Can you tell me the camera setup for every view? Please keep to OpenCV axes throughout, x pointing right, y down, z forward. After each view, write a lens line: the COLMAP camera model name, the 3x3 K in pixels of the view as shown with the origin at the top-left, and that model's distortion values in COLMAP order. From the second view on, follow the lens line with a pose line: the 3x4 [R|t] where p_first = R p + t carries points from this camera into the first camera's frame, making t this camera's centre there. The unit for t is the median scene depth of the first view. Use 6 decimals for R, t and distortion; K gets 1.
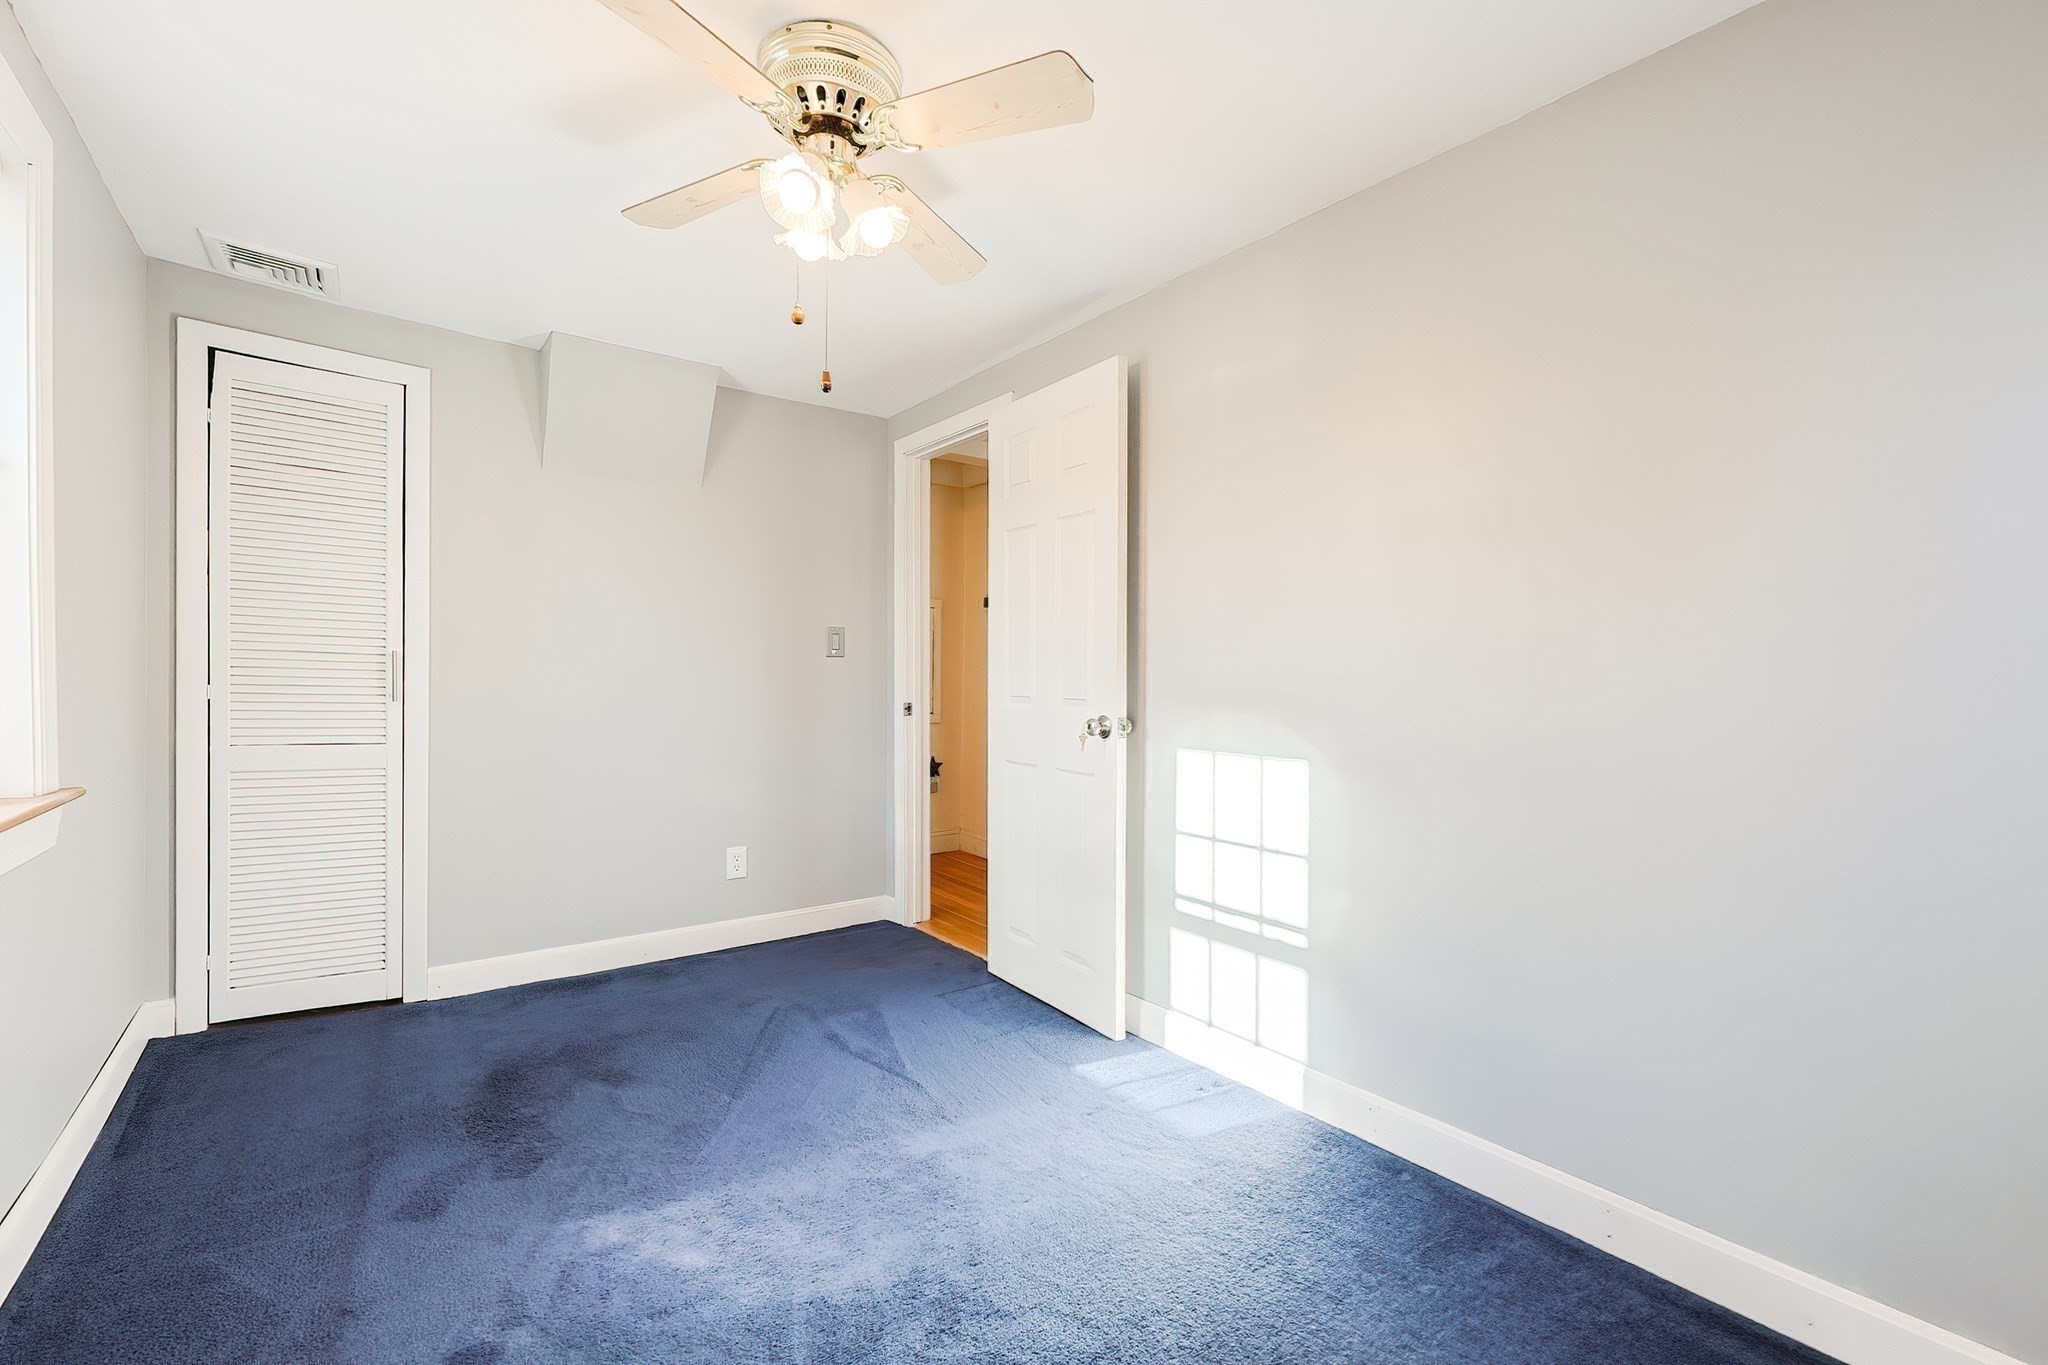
lens RADIAL K [[886.4, 0, 1028.7], [0, 886.4, 688.7], [0, 0, 1]] dist [-0.000020, 0.000295]
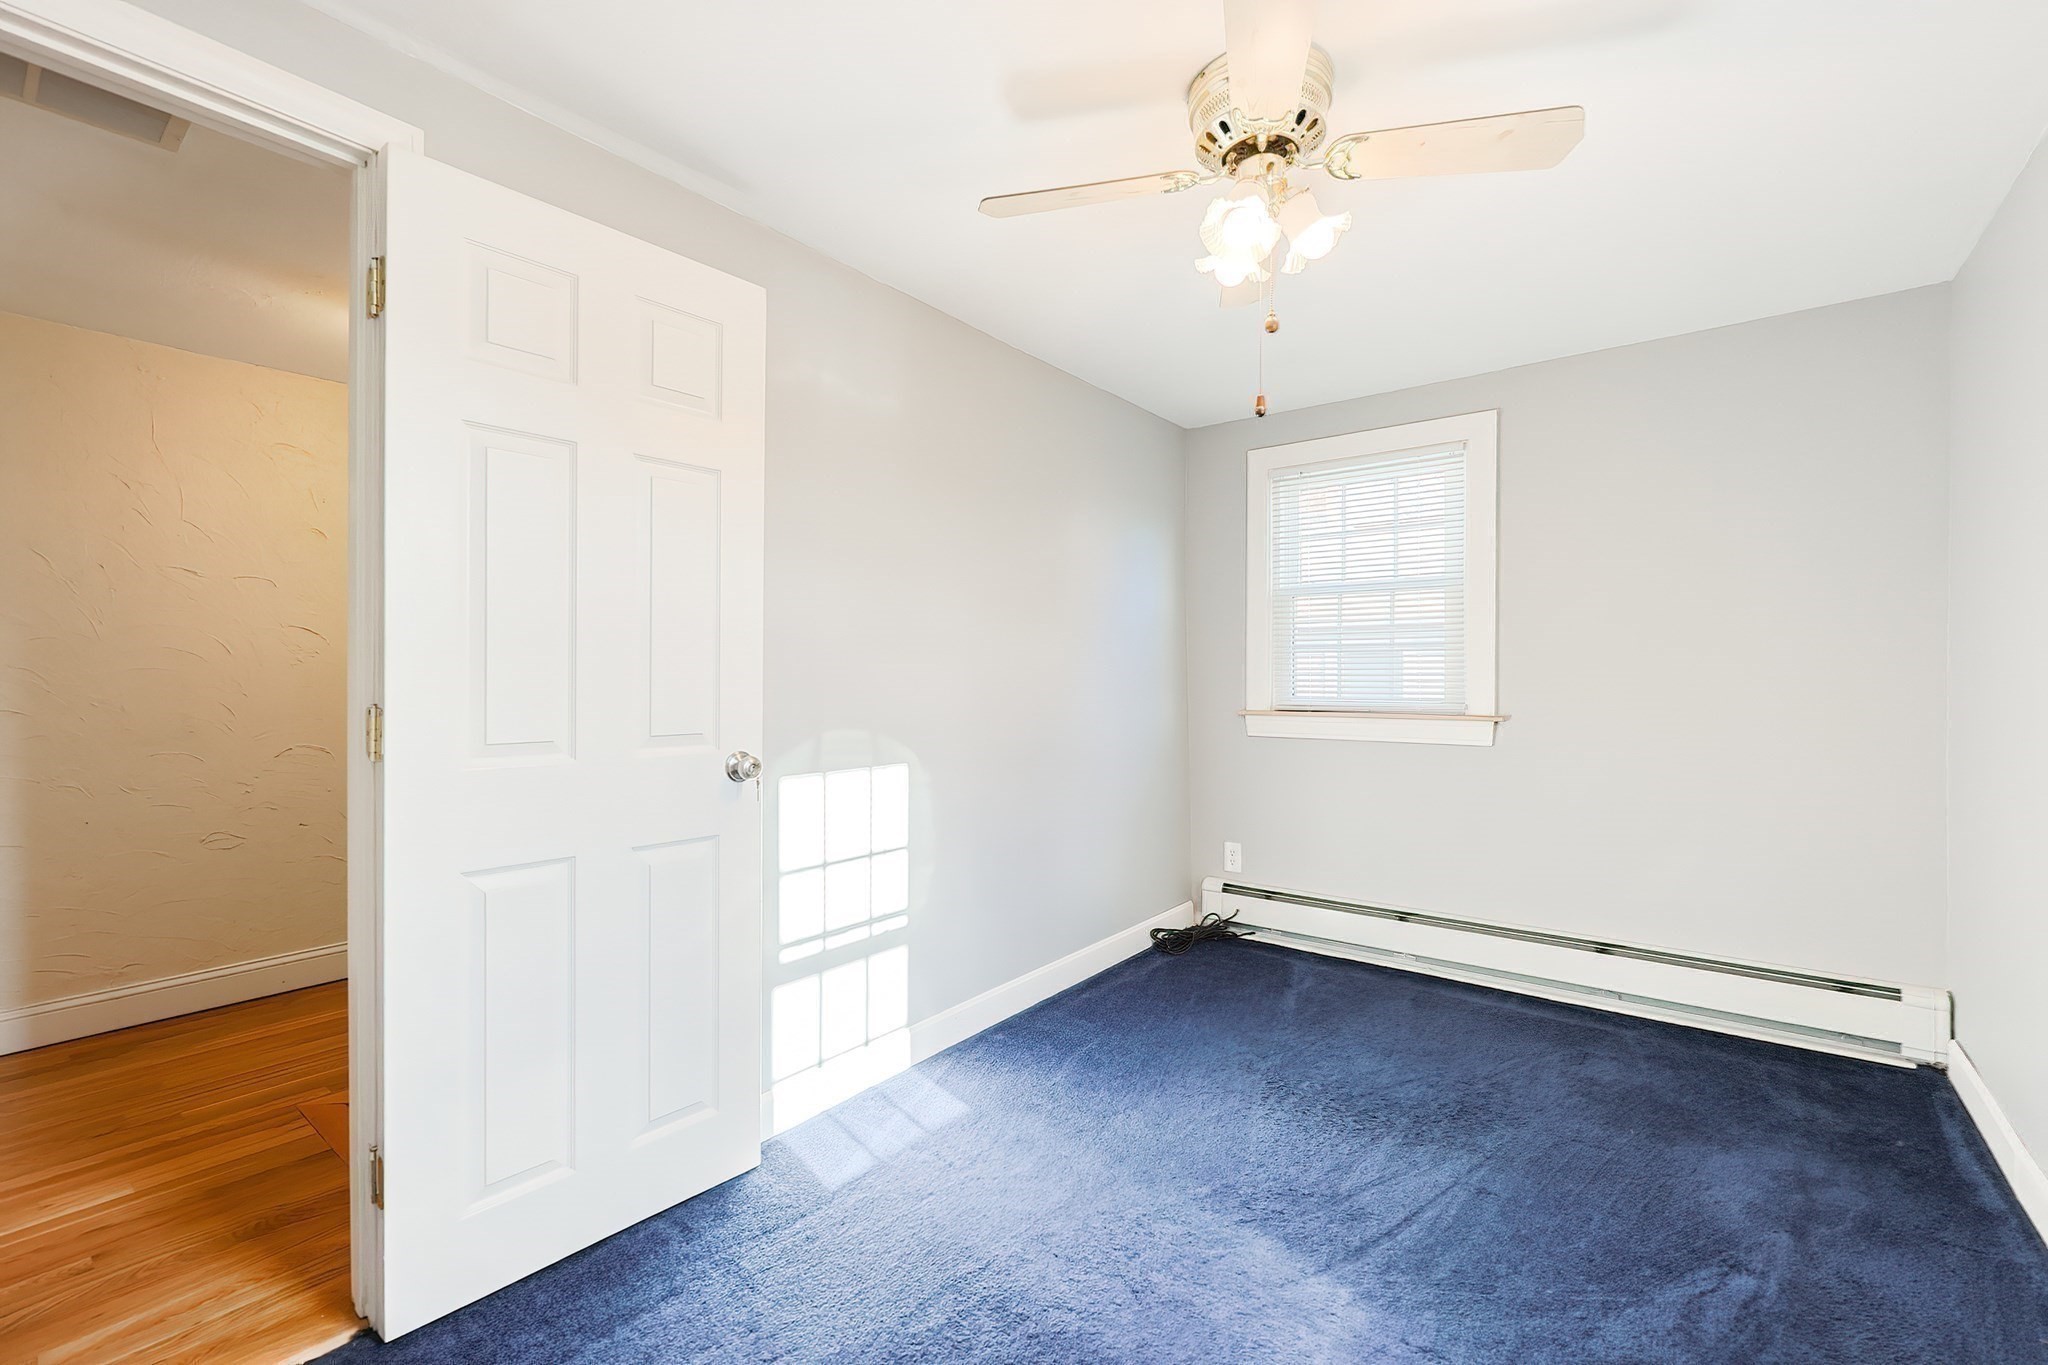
lens RADIAL K [[886.4, 0, 1028.7], [0, 886.4, 688.7], [0, 0, 1]] dist [-0.000020, 0.000295]
pose [[-0.275587, -0.022587, 0.961011, -0.776994], [0.009229, 0.999616, 0.026141, -0.041365], [-0.961232, 0.016073, -0.275273, 1.079734]]
